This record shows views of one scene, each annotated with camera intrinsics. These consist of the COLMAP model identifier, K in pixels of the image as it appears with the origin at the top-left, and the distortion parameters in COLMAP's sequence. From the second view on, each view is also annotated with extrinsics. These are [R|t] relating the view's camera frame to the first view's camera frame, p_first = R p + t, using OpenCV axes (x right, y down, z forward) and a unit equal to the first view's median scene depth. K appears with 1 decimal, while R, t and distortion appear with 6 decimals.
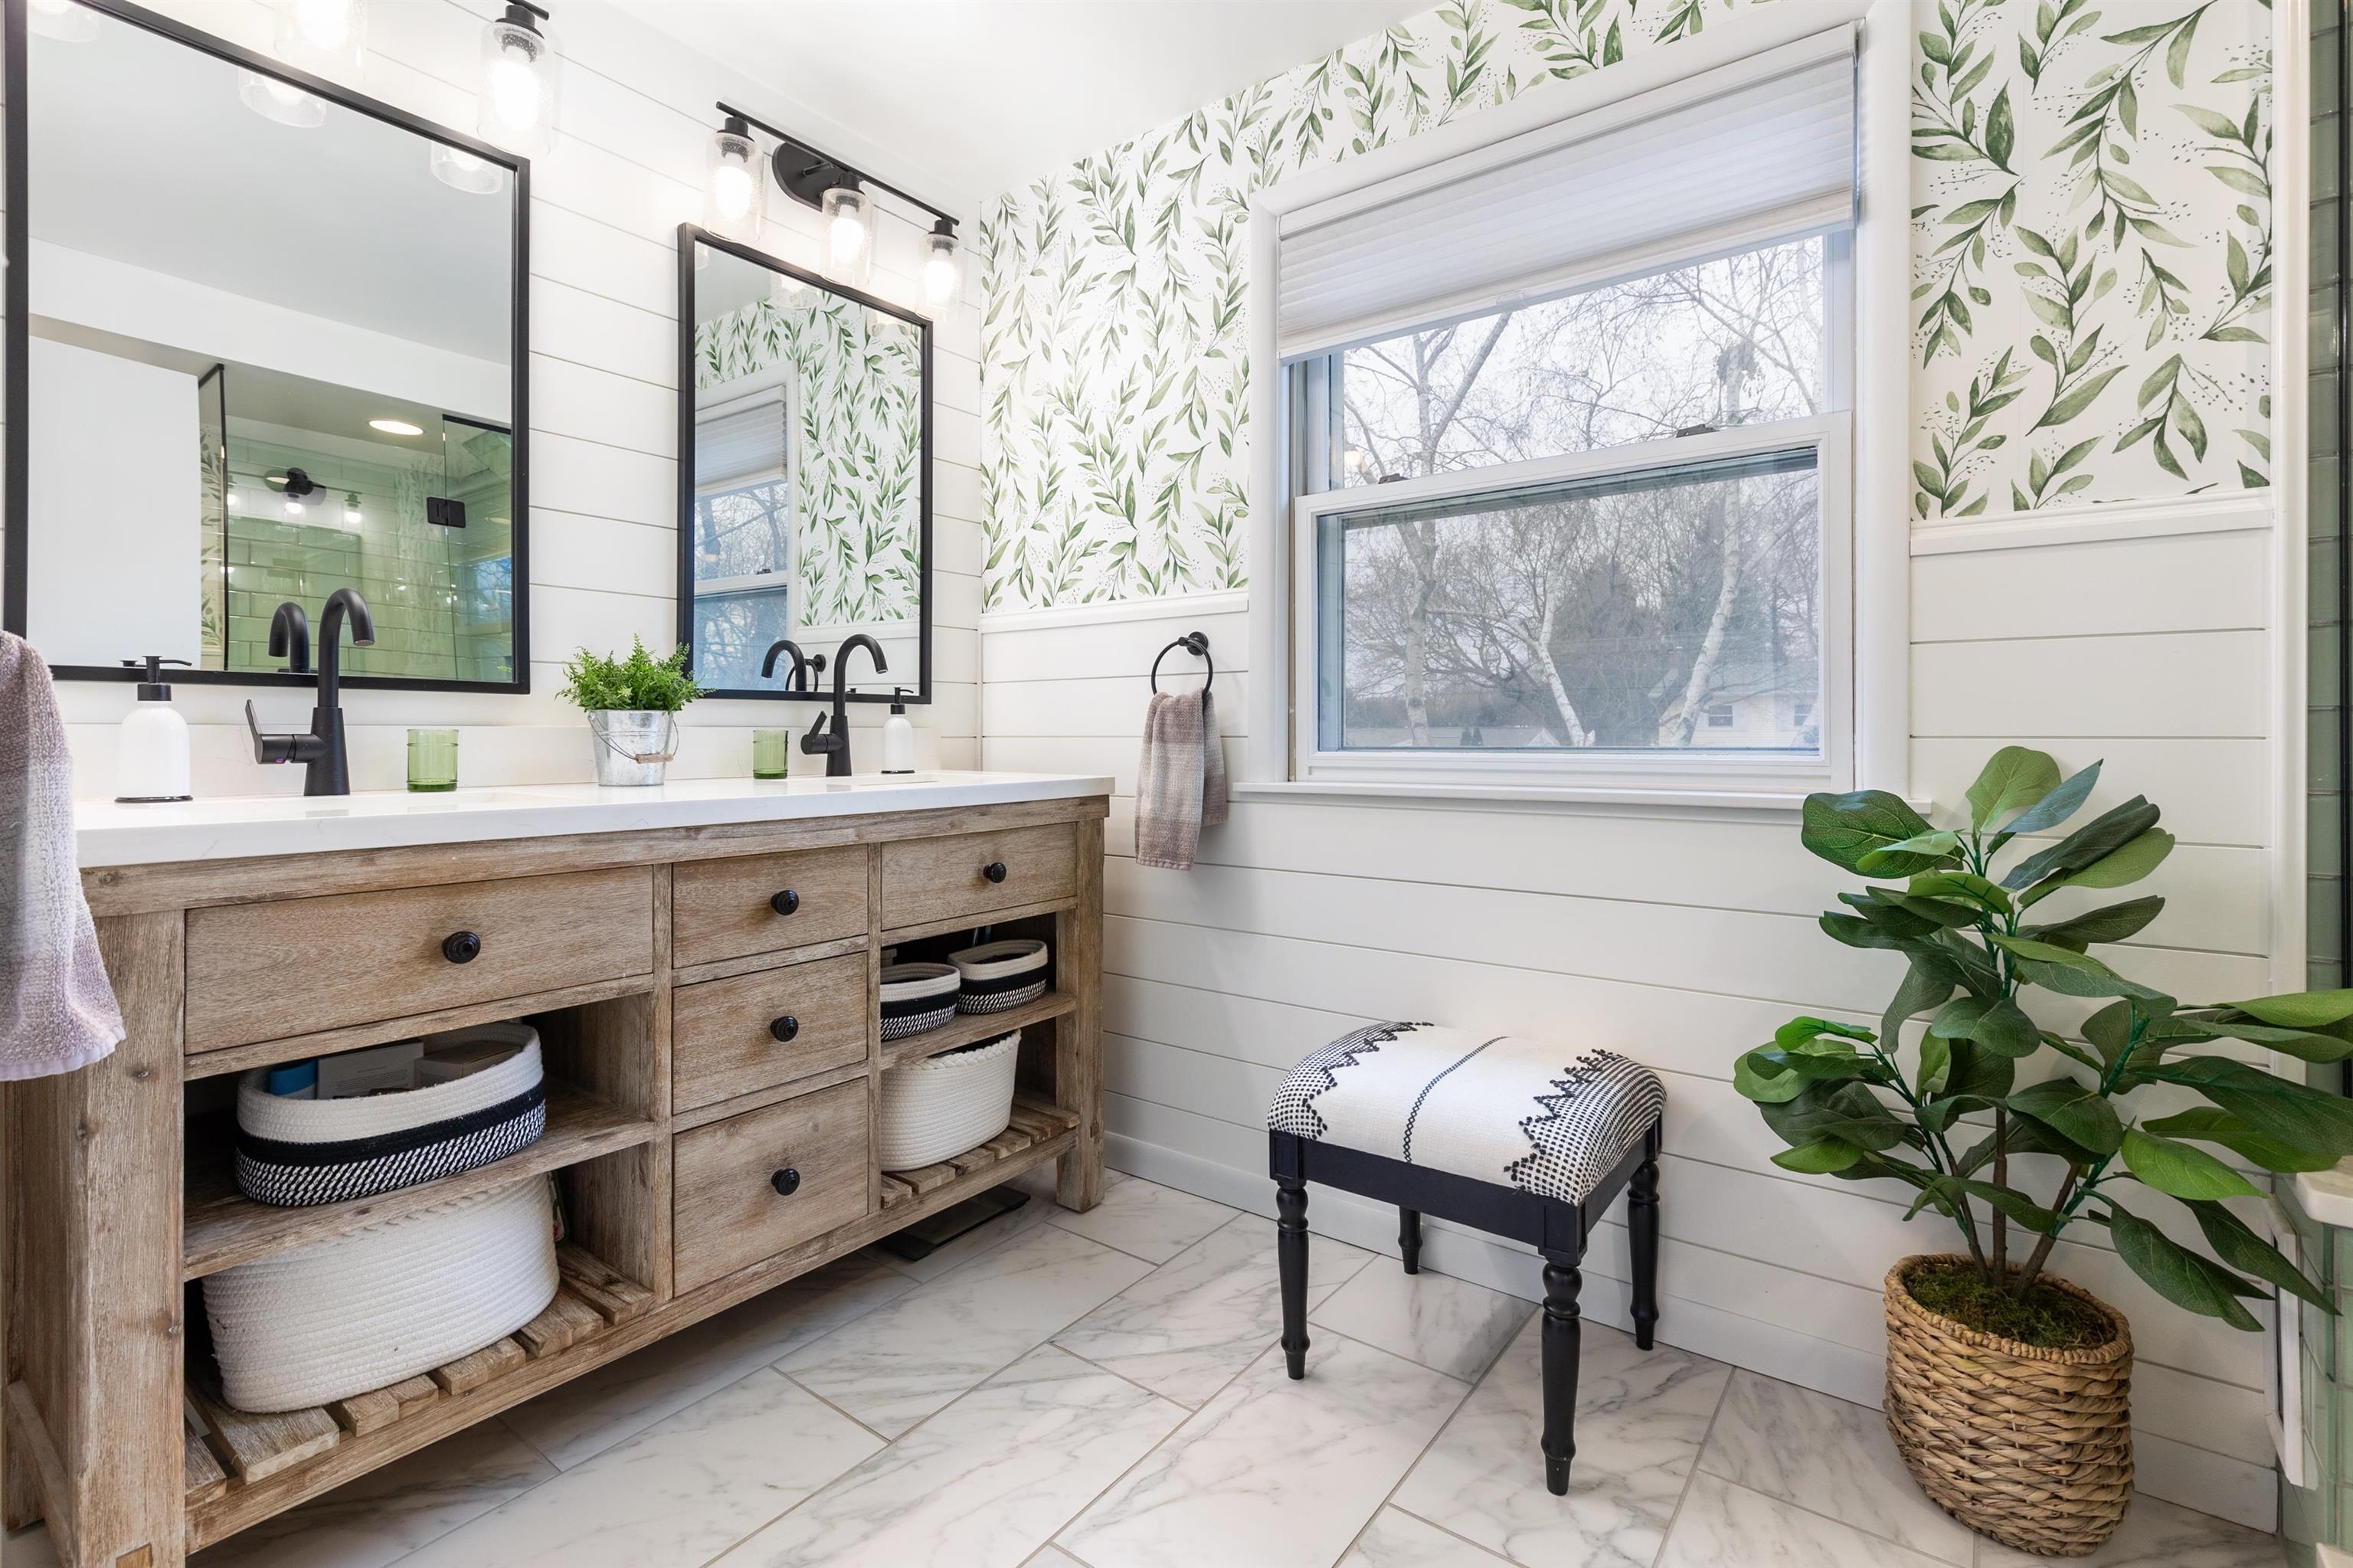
lens RADIAL K [[1062.4, 0, 1201.3], [0, 1062.4, 747.9], [0, 0, 1]] dist [0.004038, -0.000915]
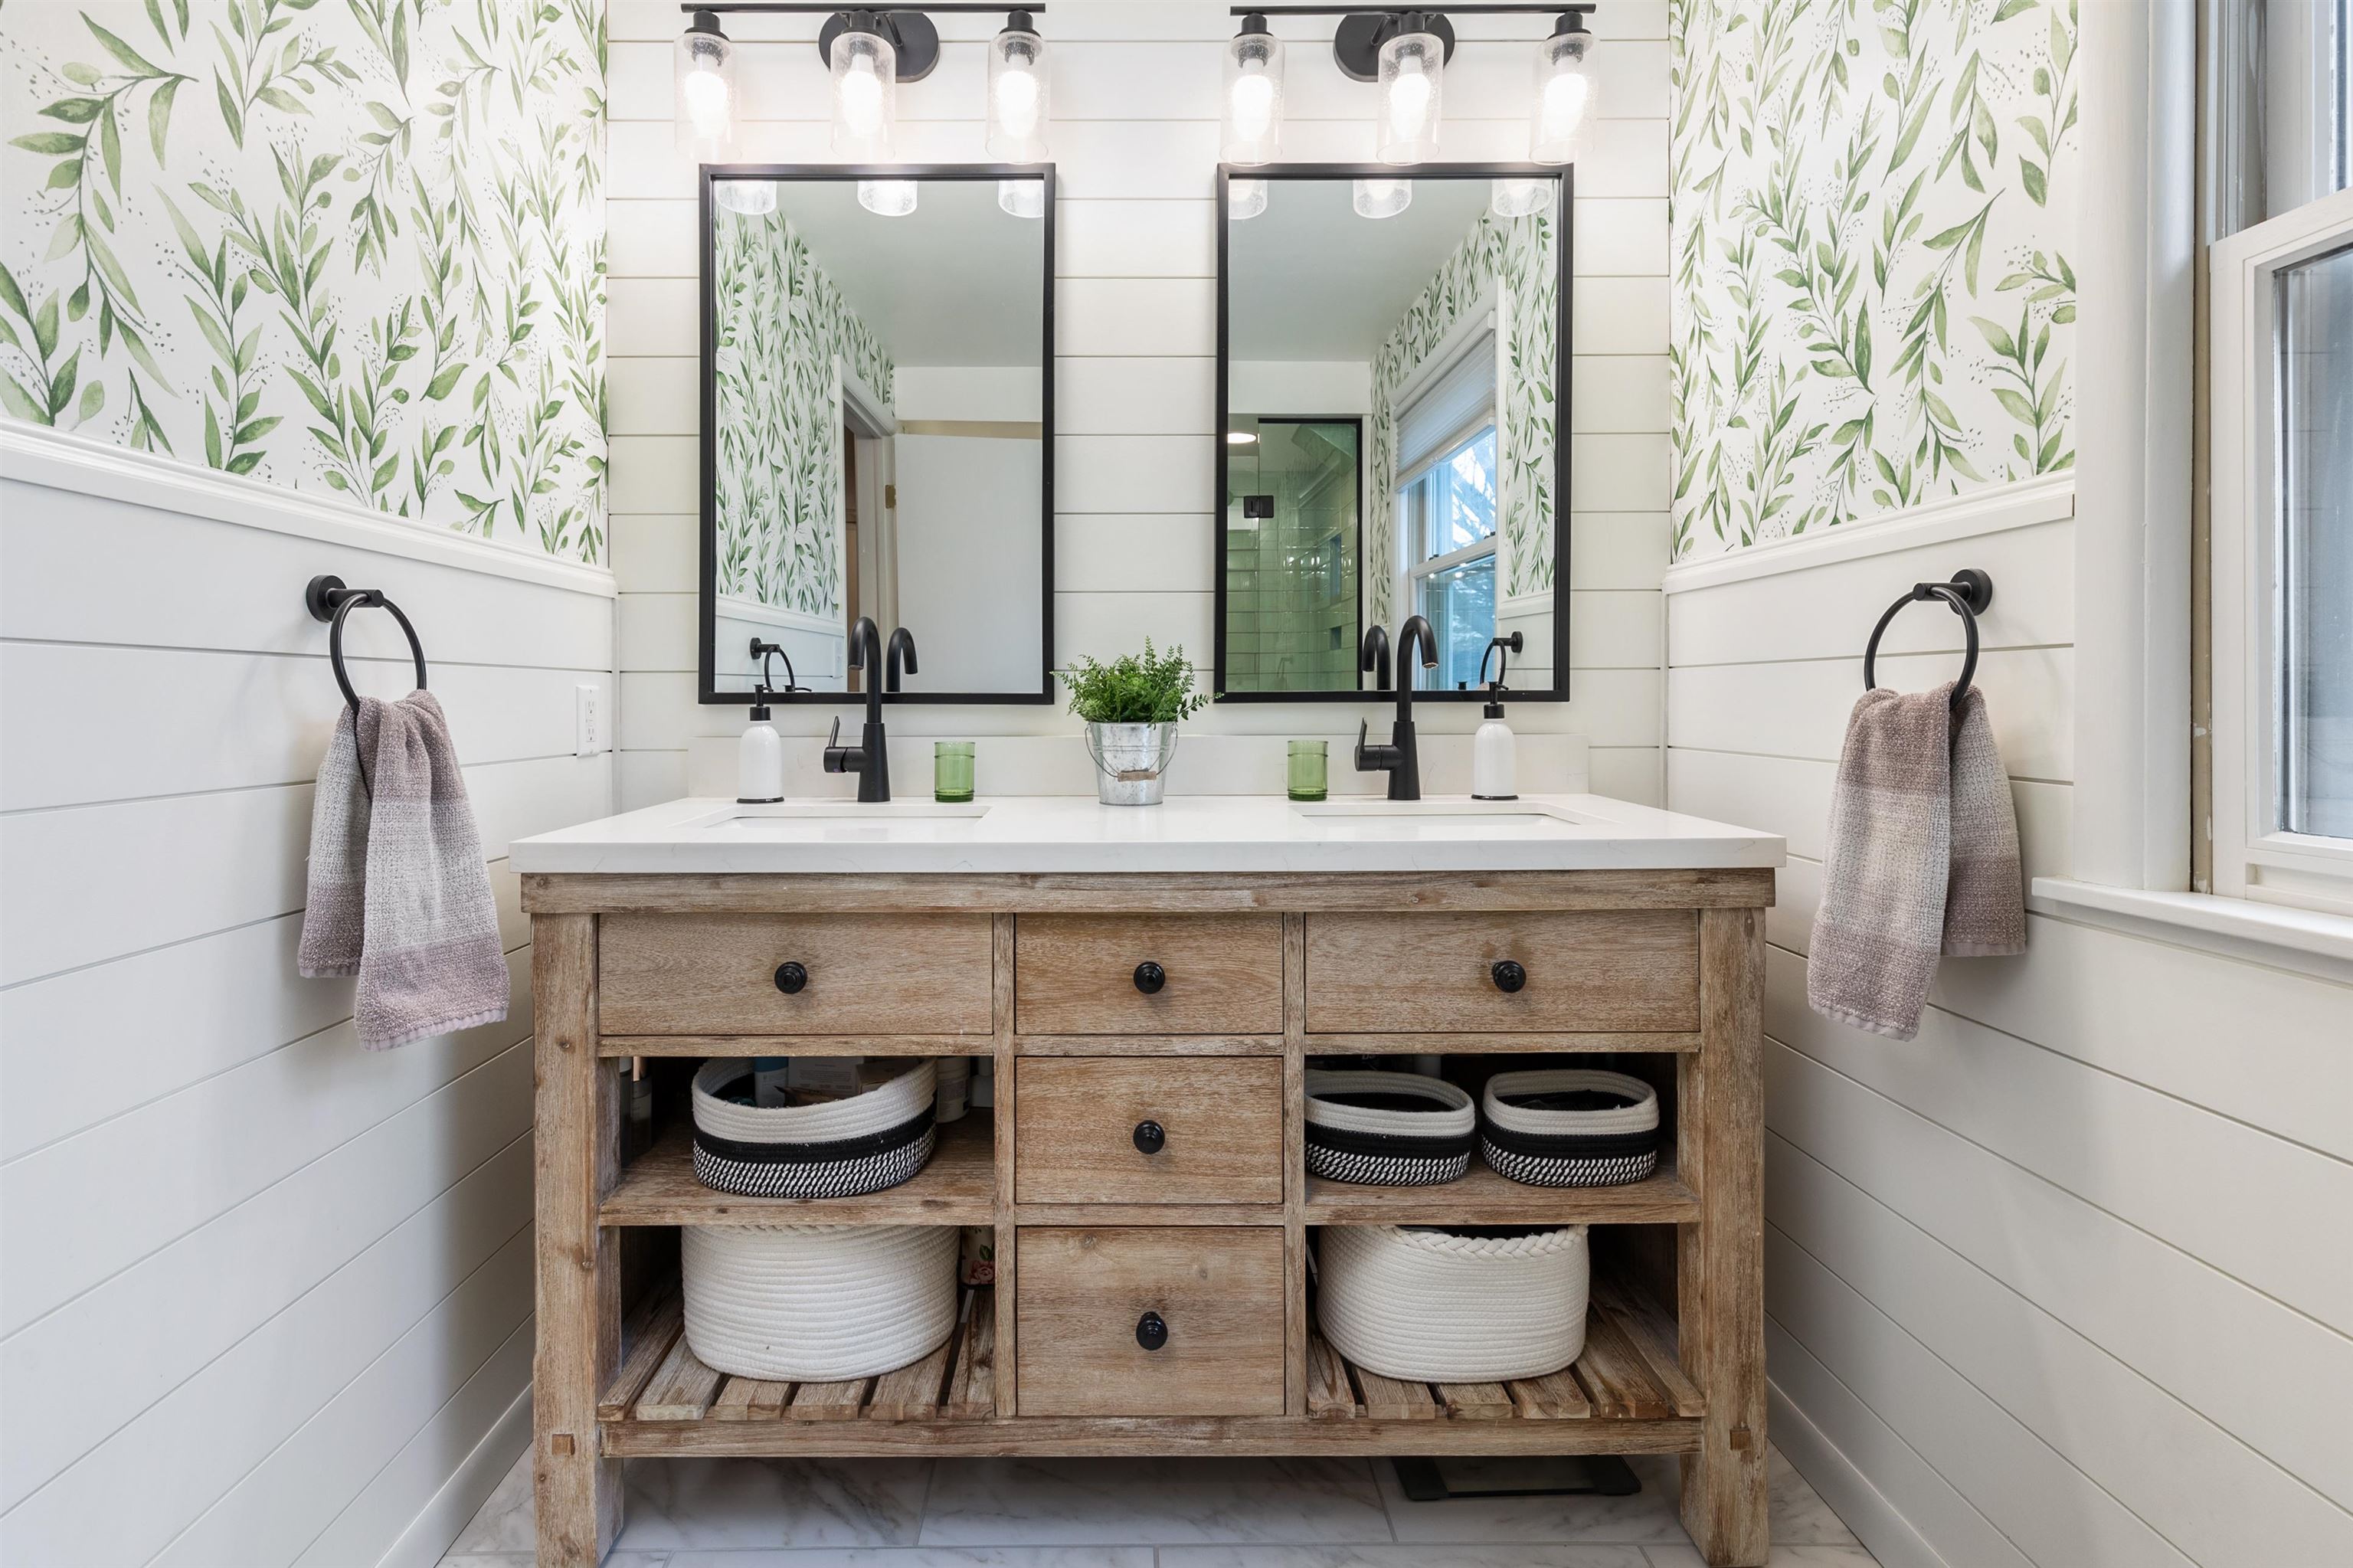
lens RADIAL K [[1092.9, 0, 1171.8], [0, 1092.9, 696.7], [0, 0, 1]] dist [0.004114, -0.000363]
pose [[0.591243, 0.003190, -0.806487, 0.247333], [-0.008267, 0.999964, -0.002105, -0.055555], [0.806451, 0.007912, 0.591248, 0.482210]]
